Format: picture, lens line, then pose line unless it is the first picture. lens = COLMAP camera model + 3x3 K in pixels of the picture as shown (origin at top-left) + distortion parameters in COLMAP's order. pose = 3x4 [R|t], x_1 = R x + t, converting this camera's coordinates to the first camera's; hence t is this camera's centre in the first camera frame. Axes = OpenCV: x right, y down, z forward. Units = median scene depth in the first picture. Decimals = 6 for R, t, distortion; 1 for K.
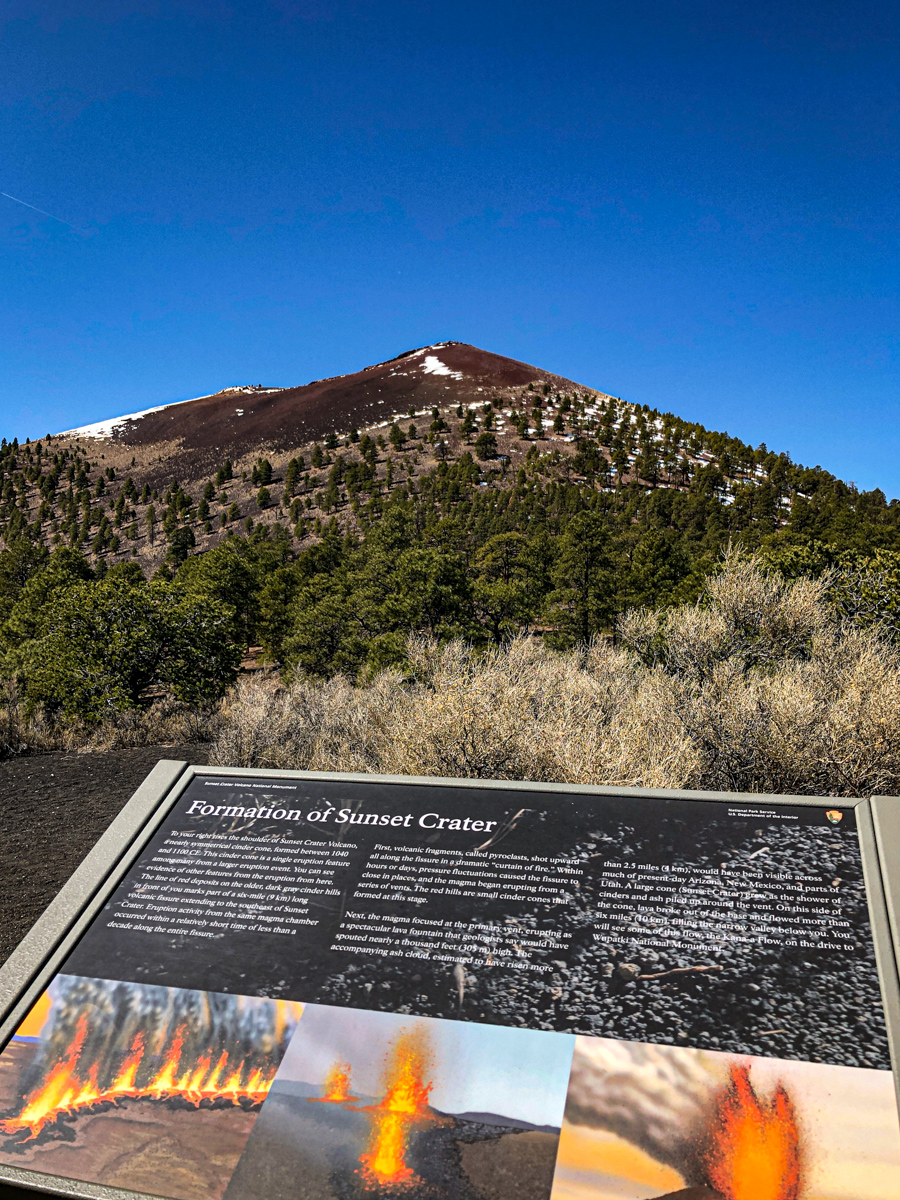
lens RADIAL K [[1027.7, 0, 455.1], [0, 1027.7, 599.3], [0, 0, 1]] dist [-0.014531, 0.067861]
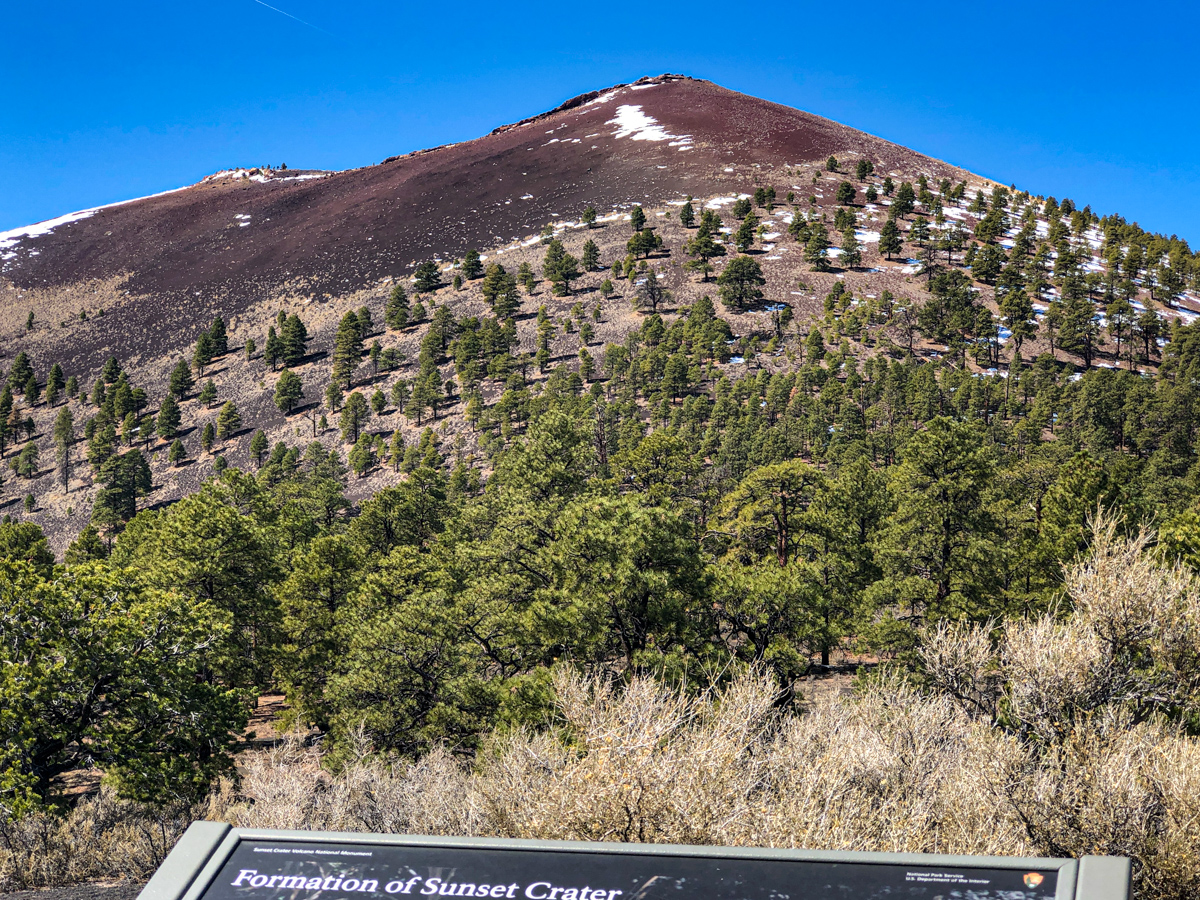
lens RADIAL K [[2122.8, 0, 590.8], [0, 2122.8, 452.7], [0, 0, 1]] dist [-0.089226, 0.000000]
pose [[0.999120, -0.003235, -0.041818, 0.100435], [0.000361, 0.997647, -0.068556, -0.012814], [0.041941, 0.068481, 0.996770, -0.773518]]
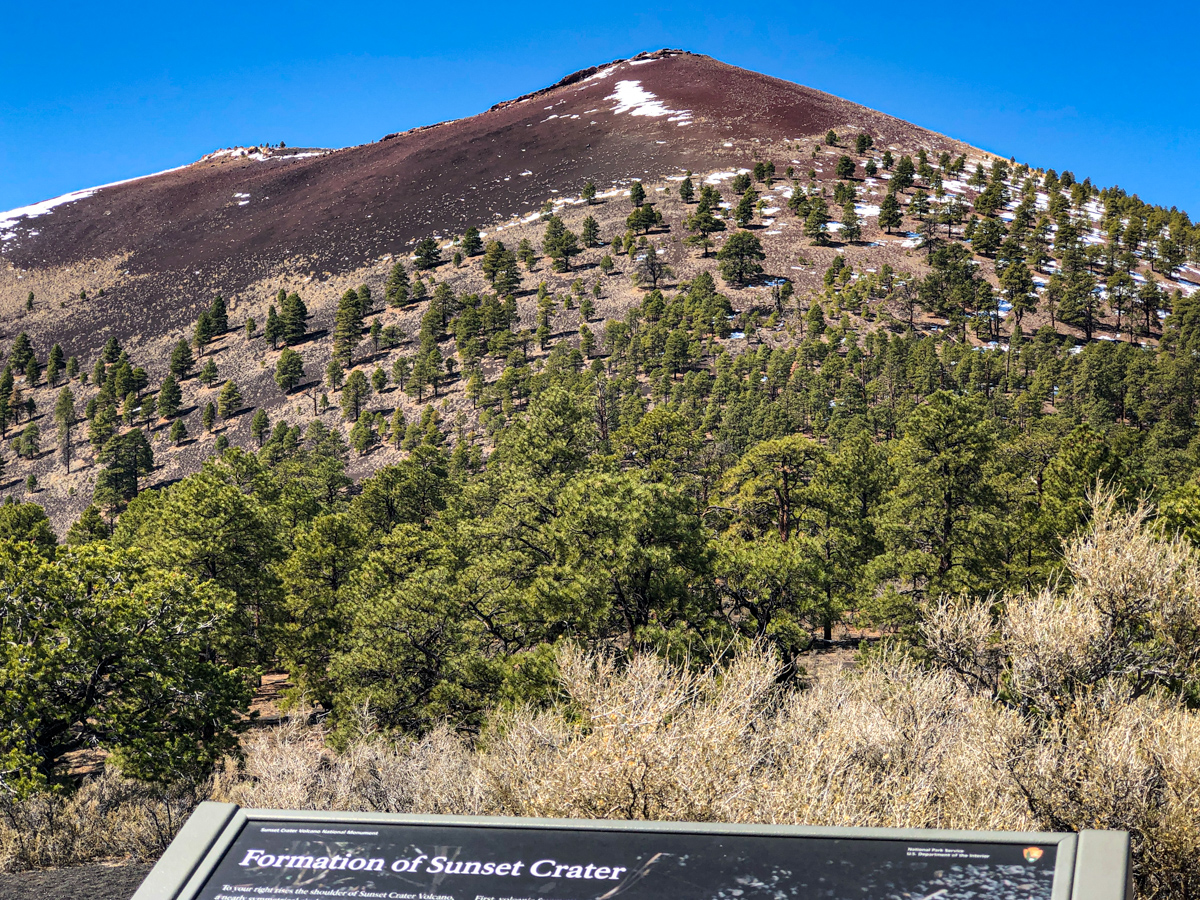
lens RADIAL K [[2122.8, 0, 593.2], [0, 2122.8, 451.8], [0, 0, 1]] dist [-0.089226, 0.000000]
pose [[0.999089, -0.010329, -0.041417, 0.101287], [0.007926, 0.998298, -0.057781, -0.016670], [0.041944, 0.057400, 0.997470, -0.789747]]
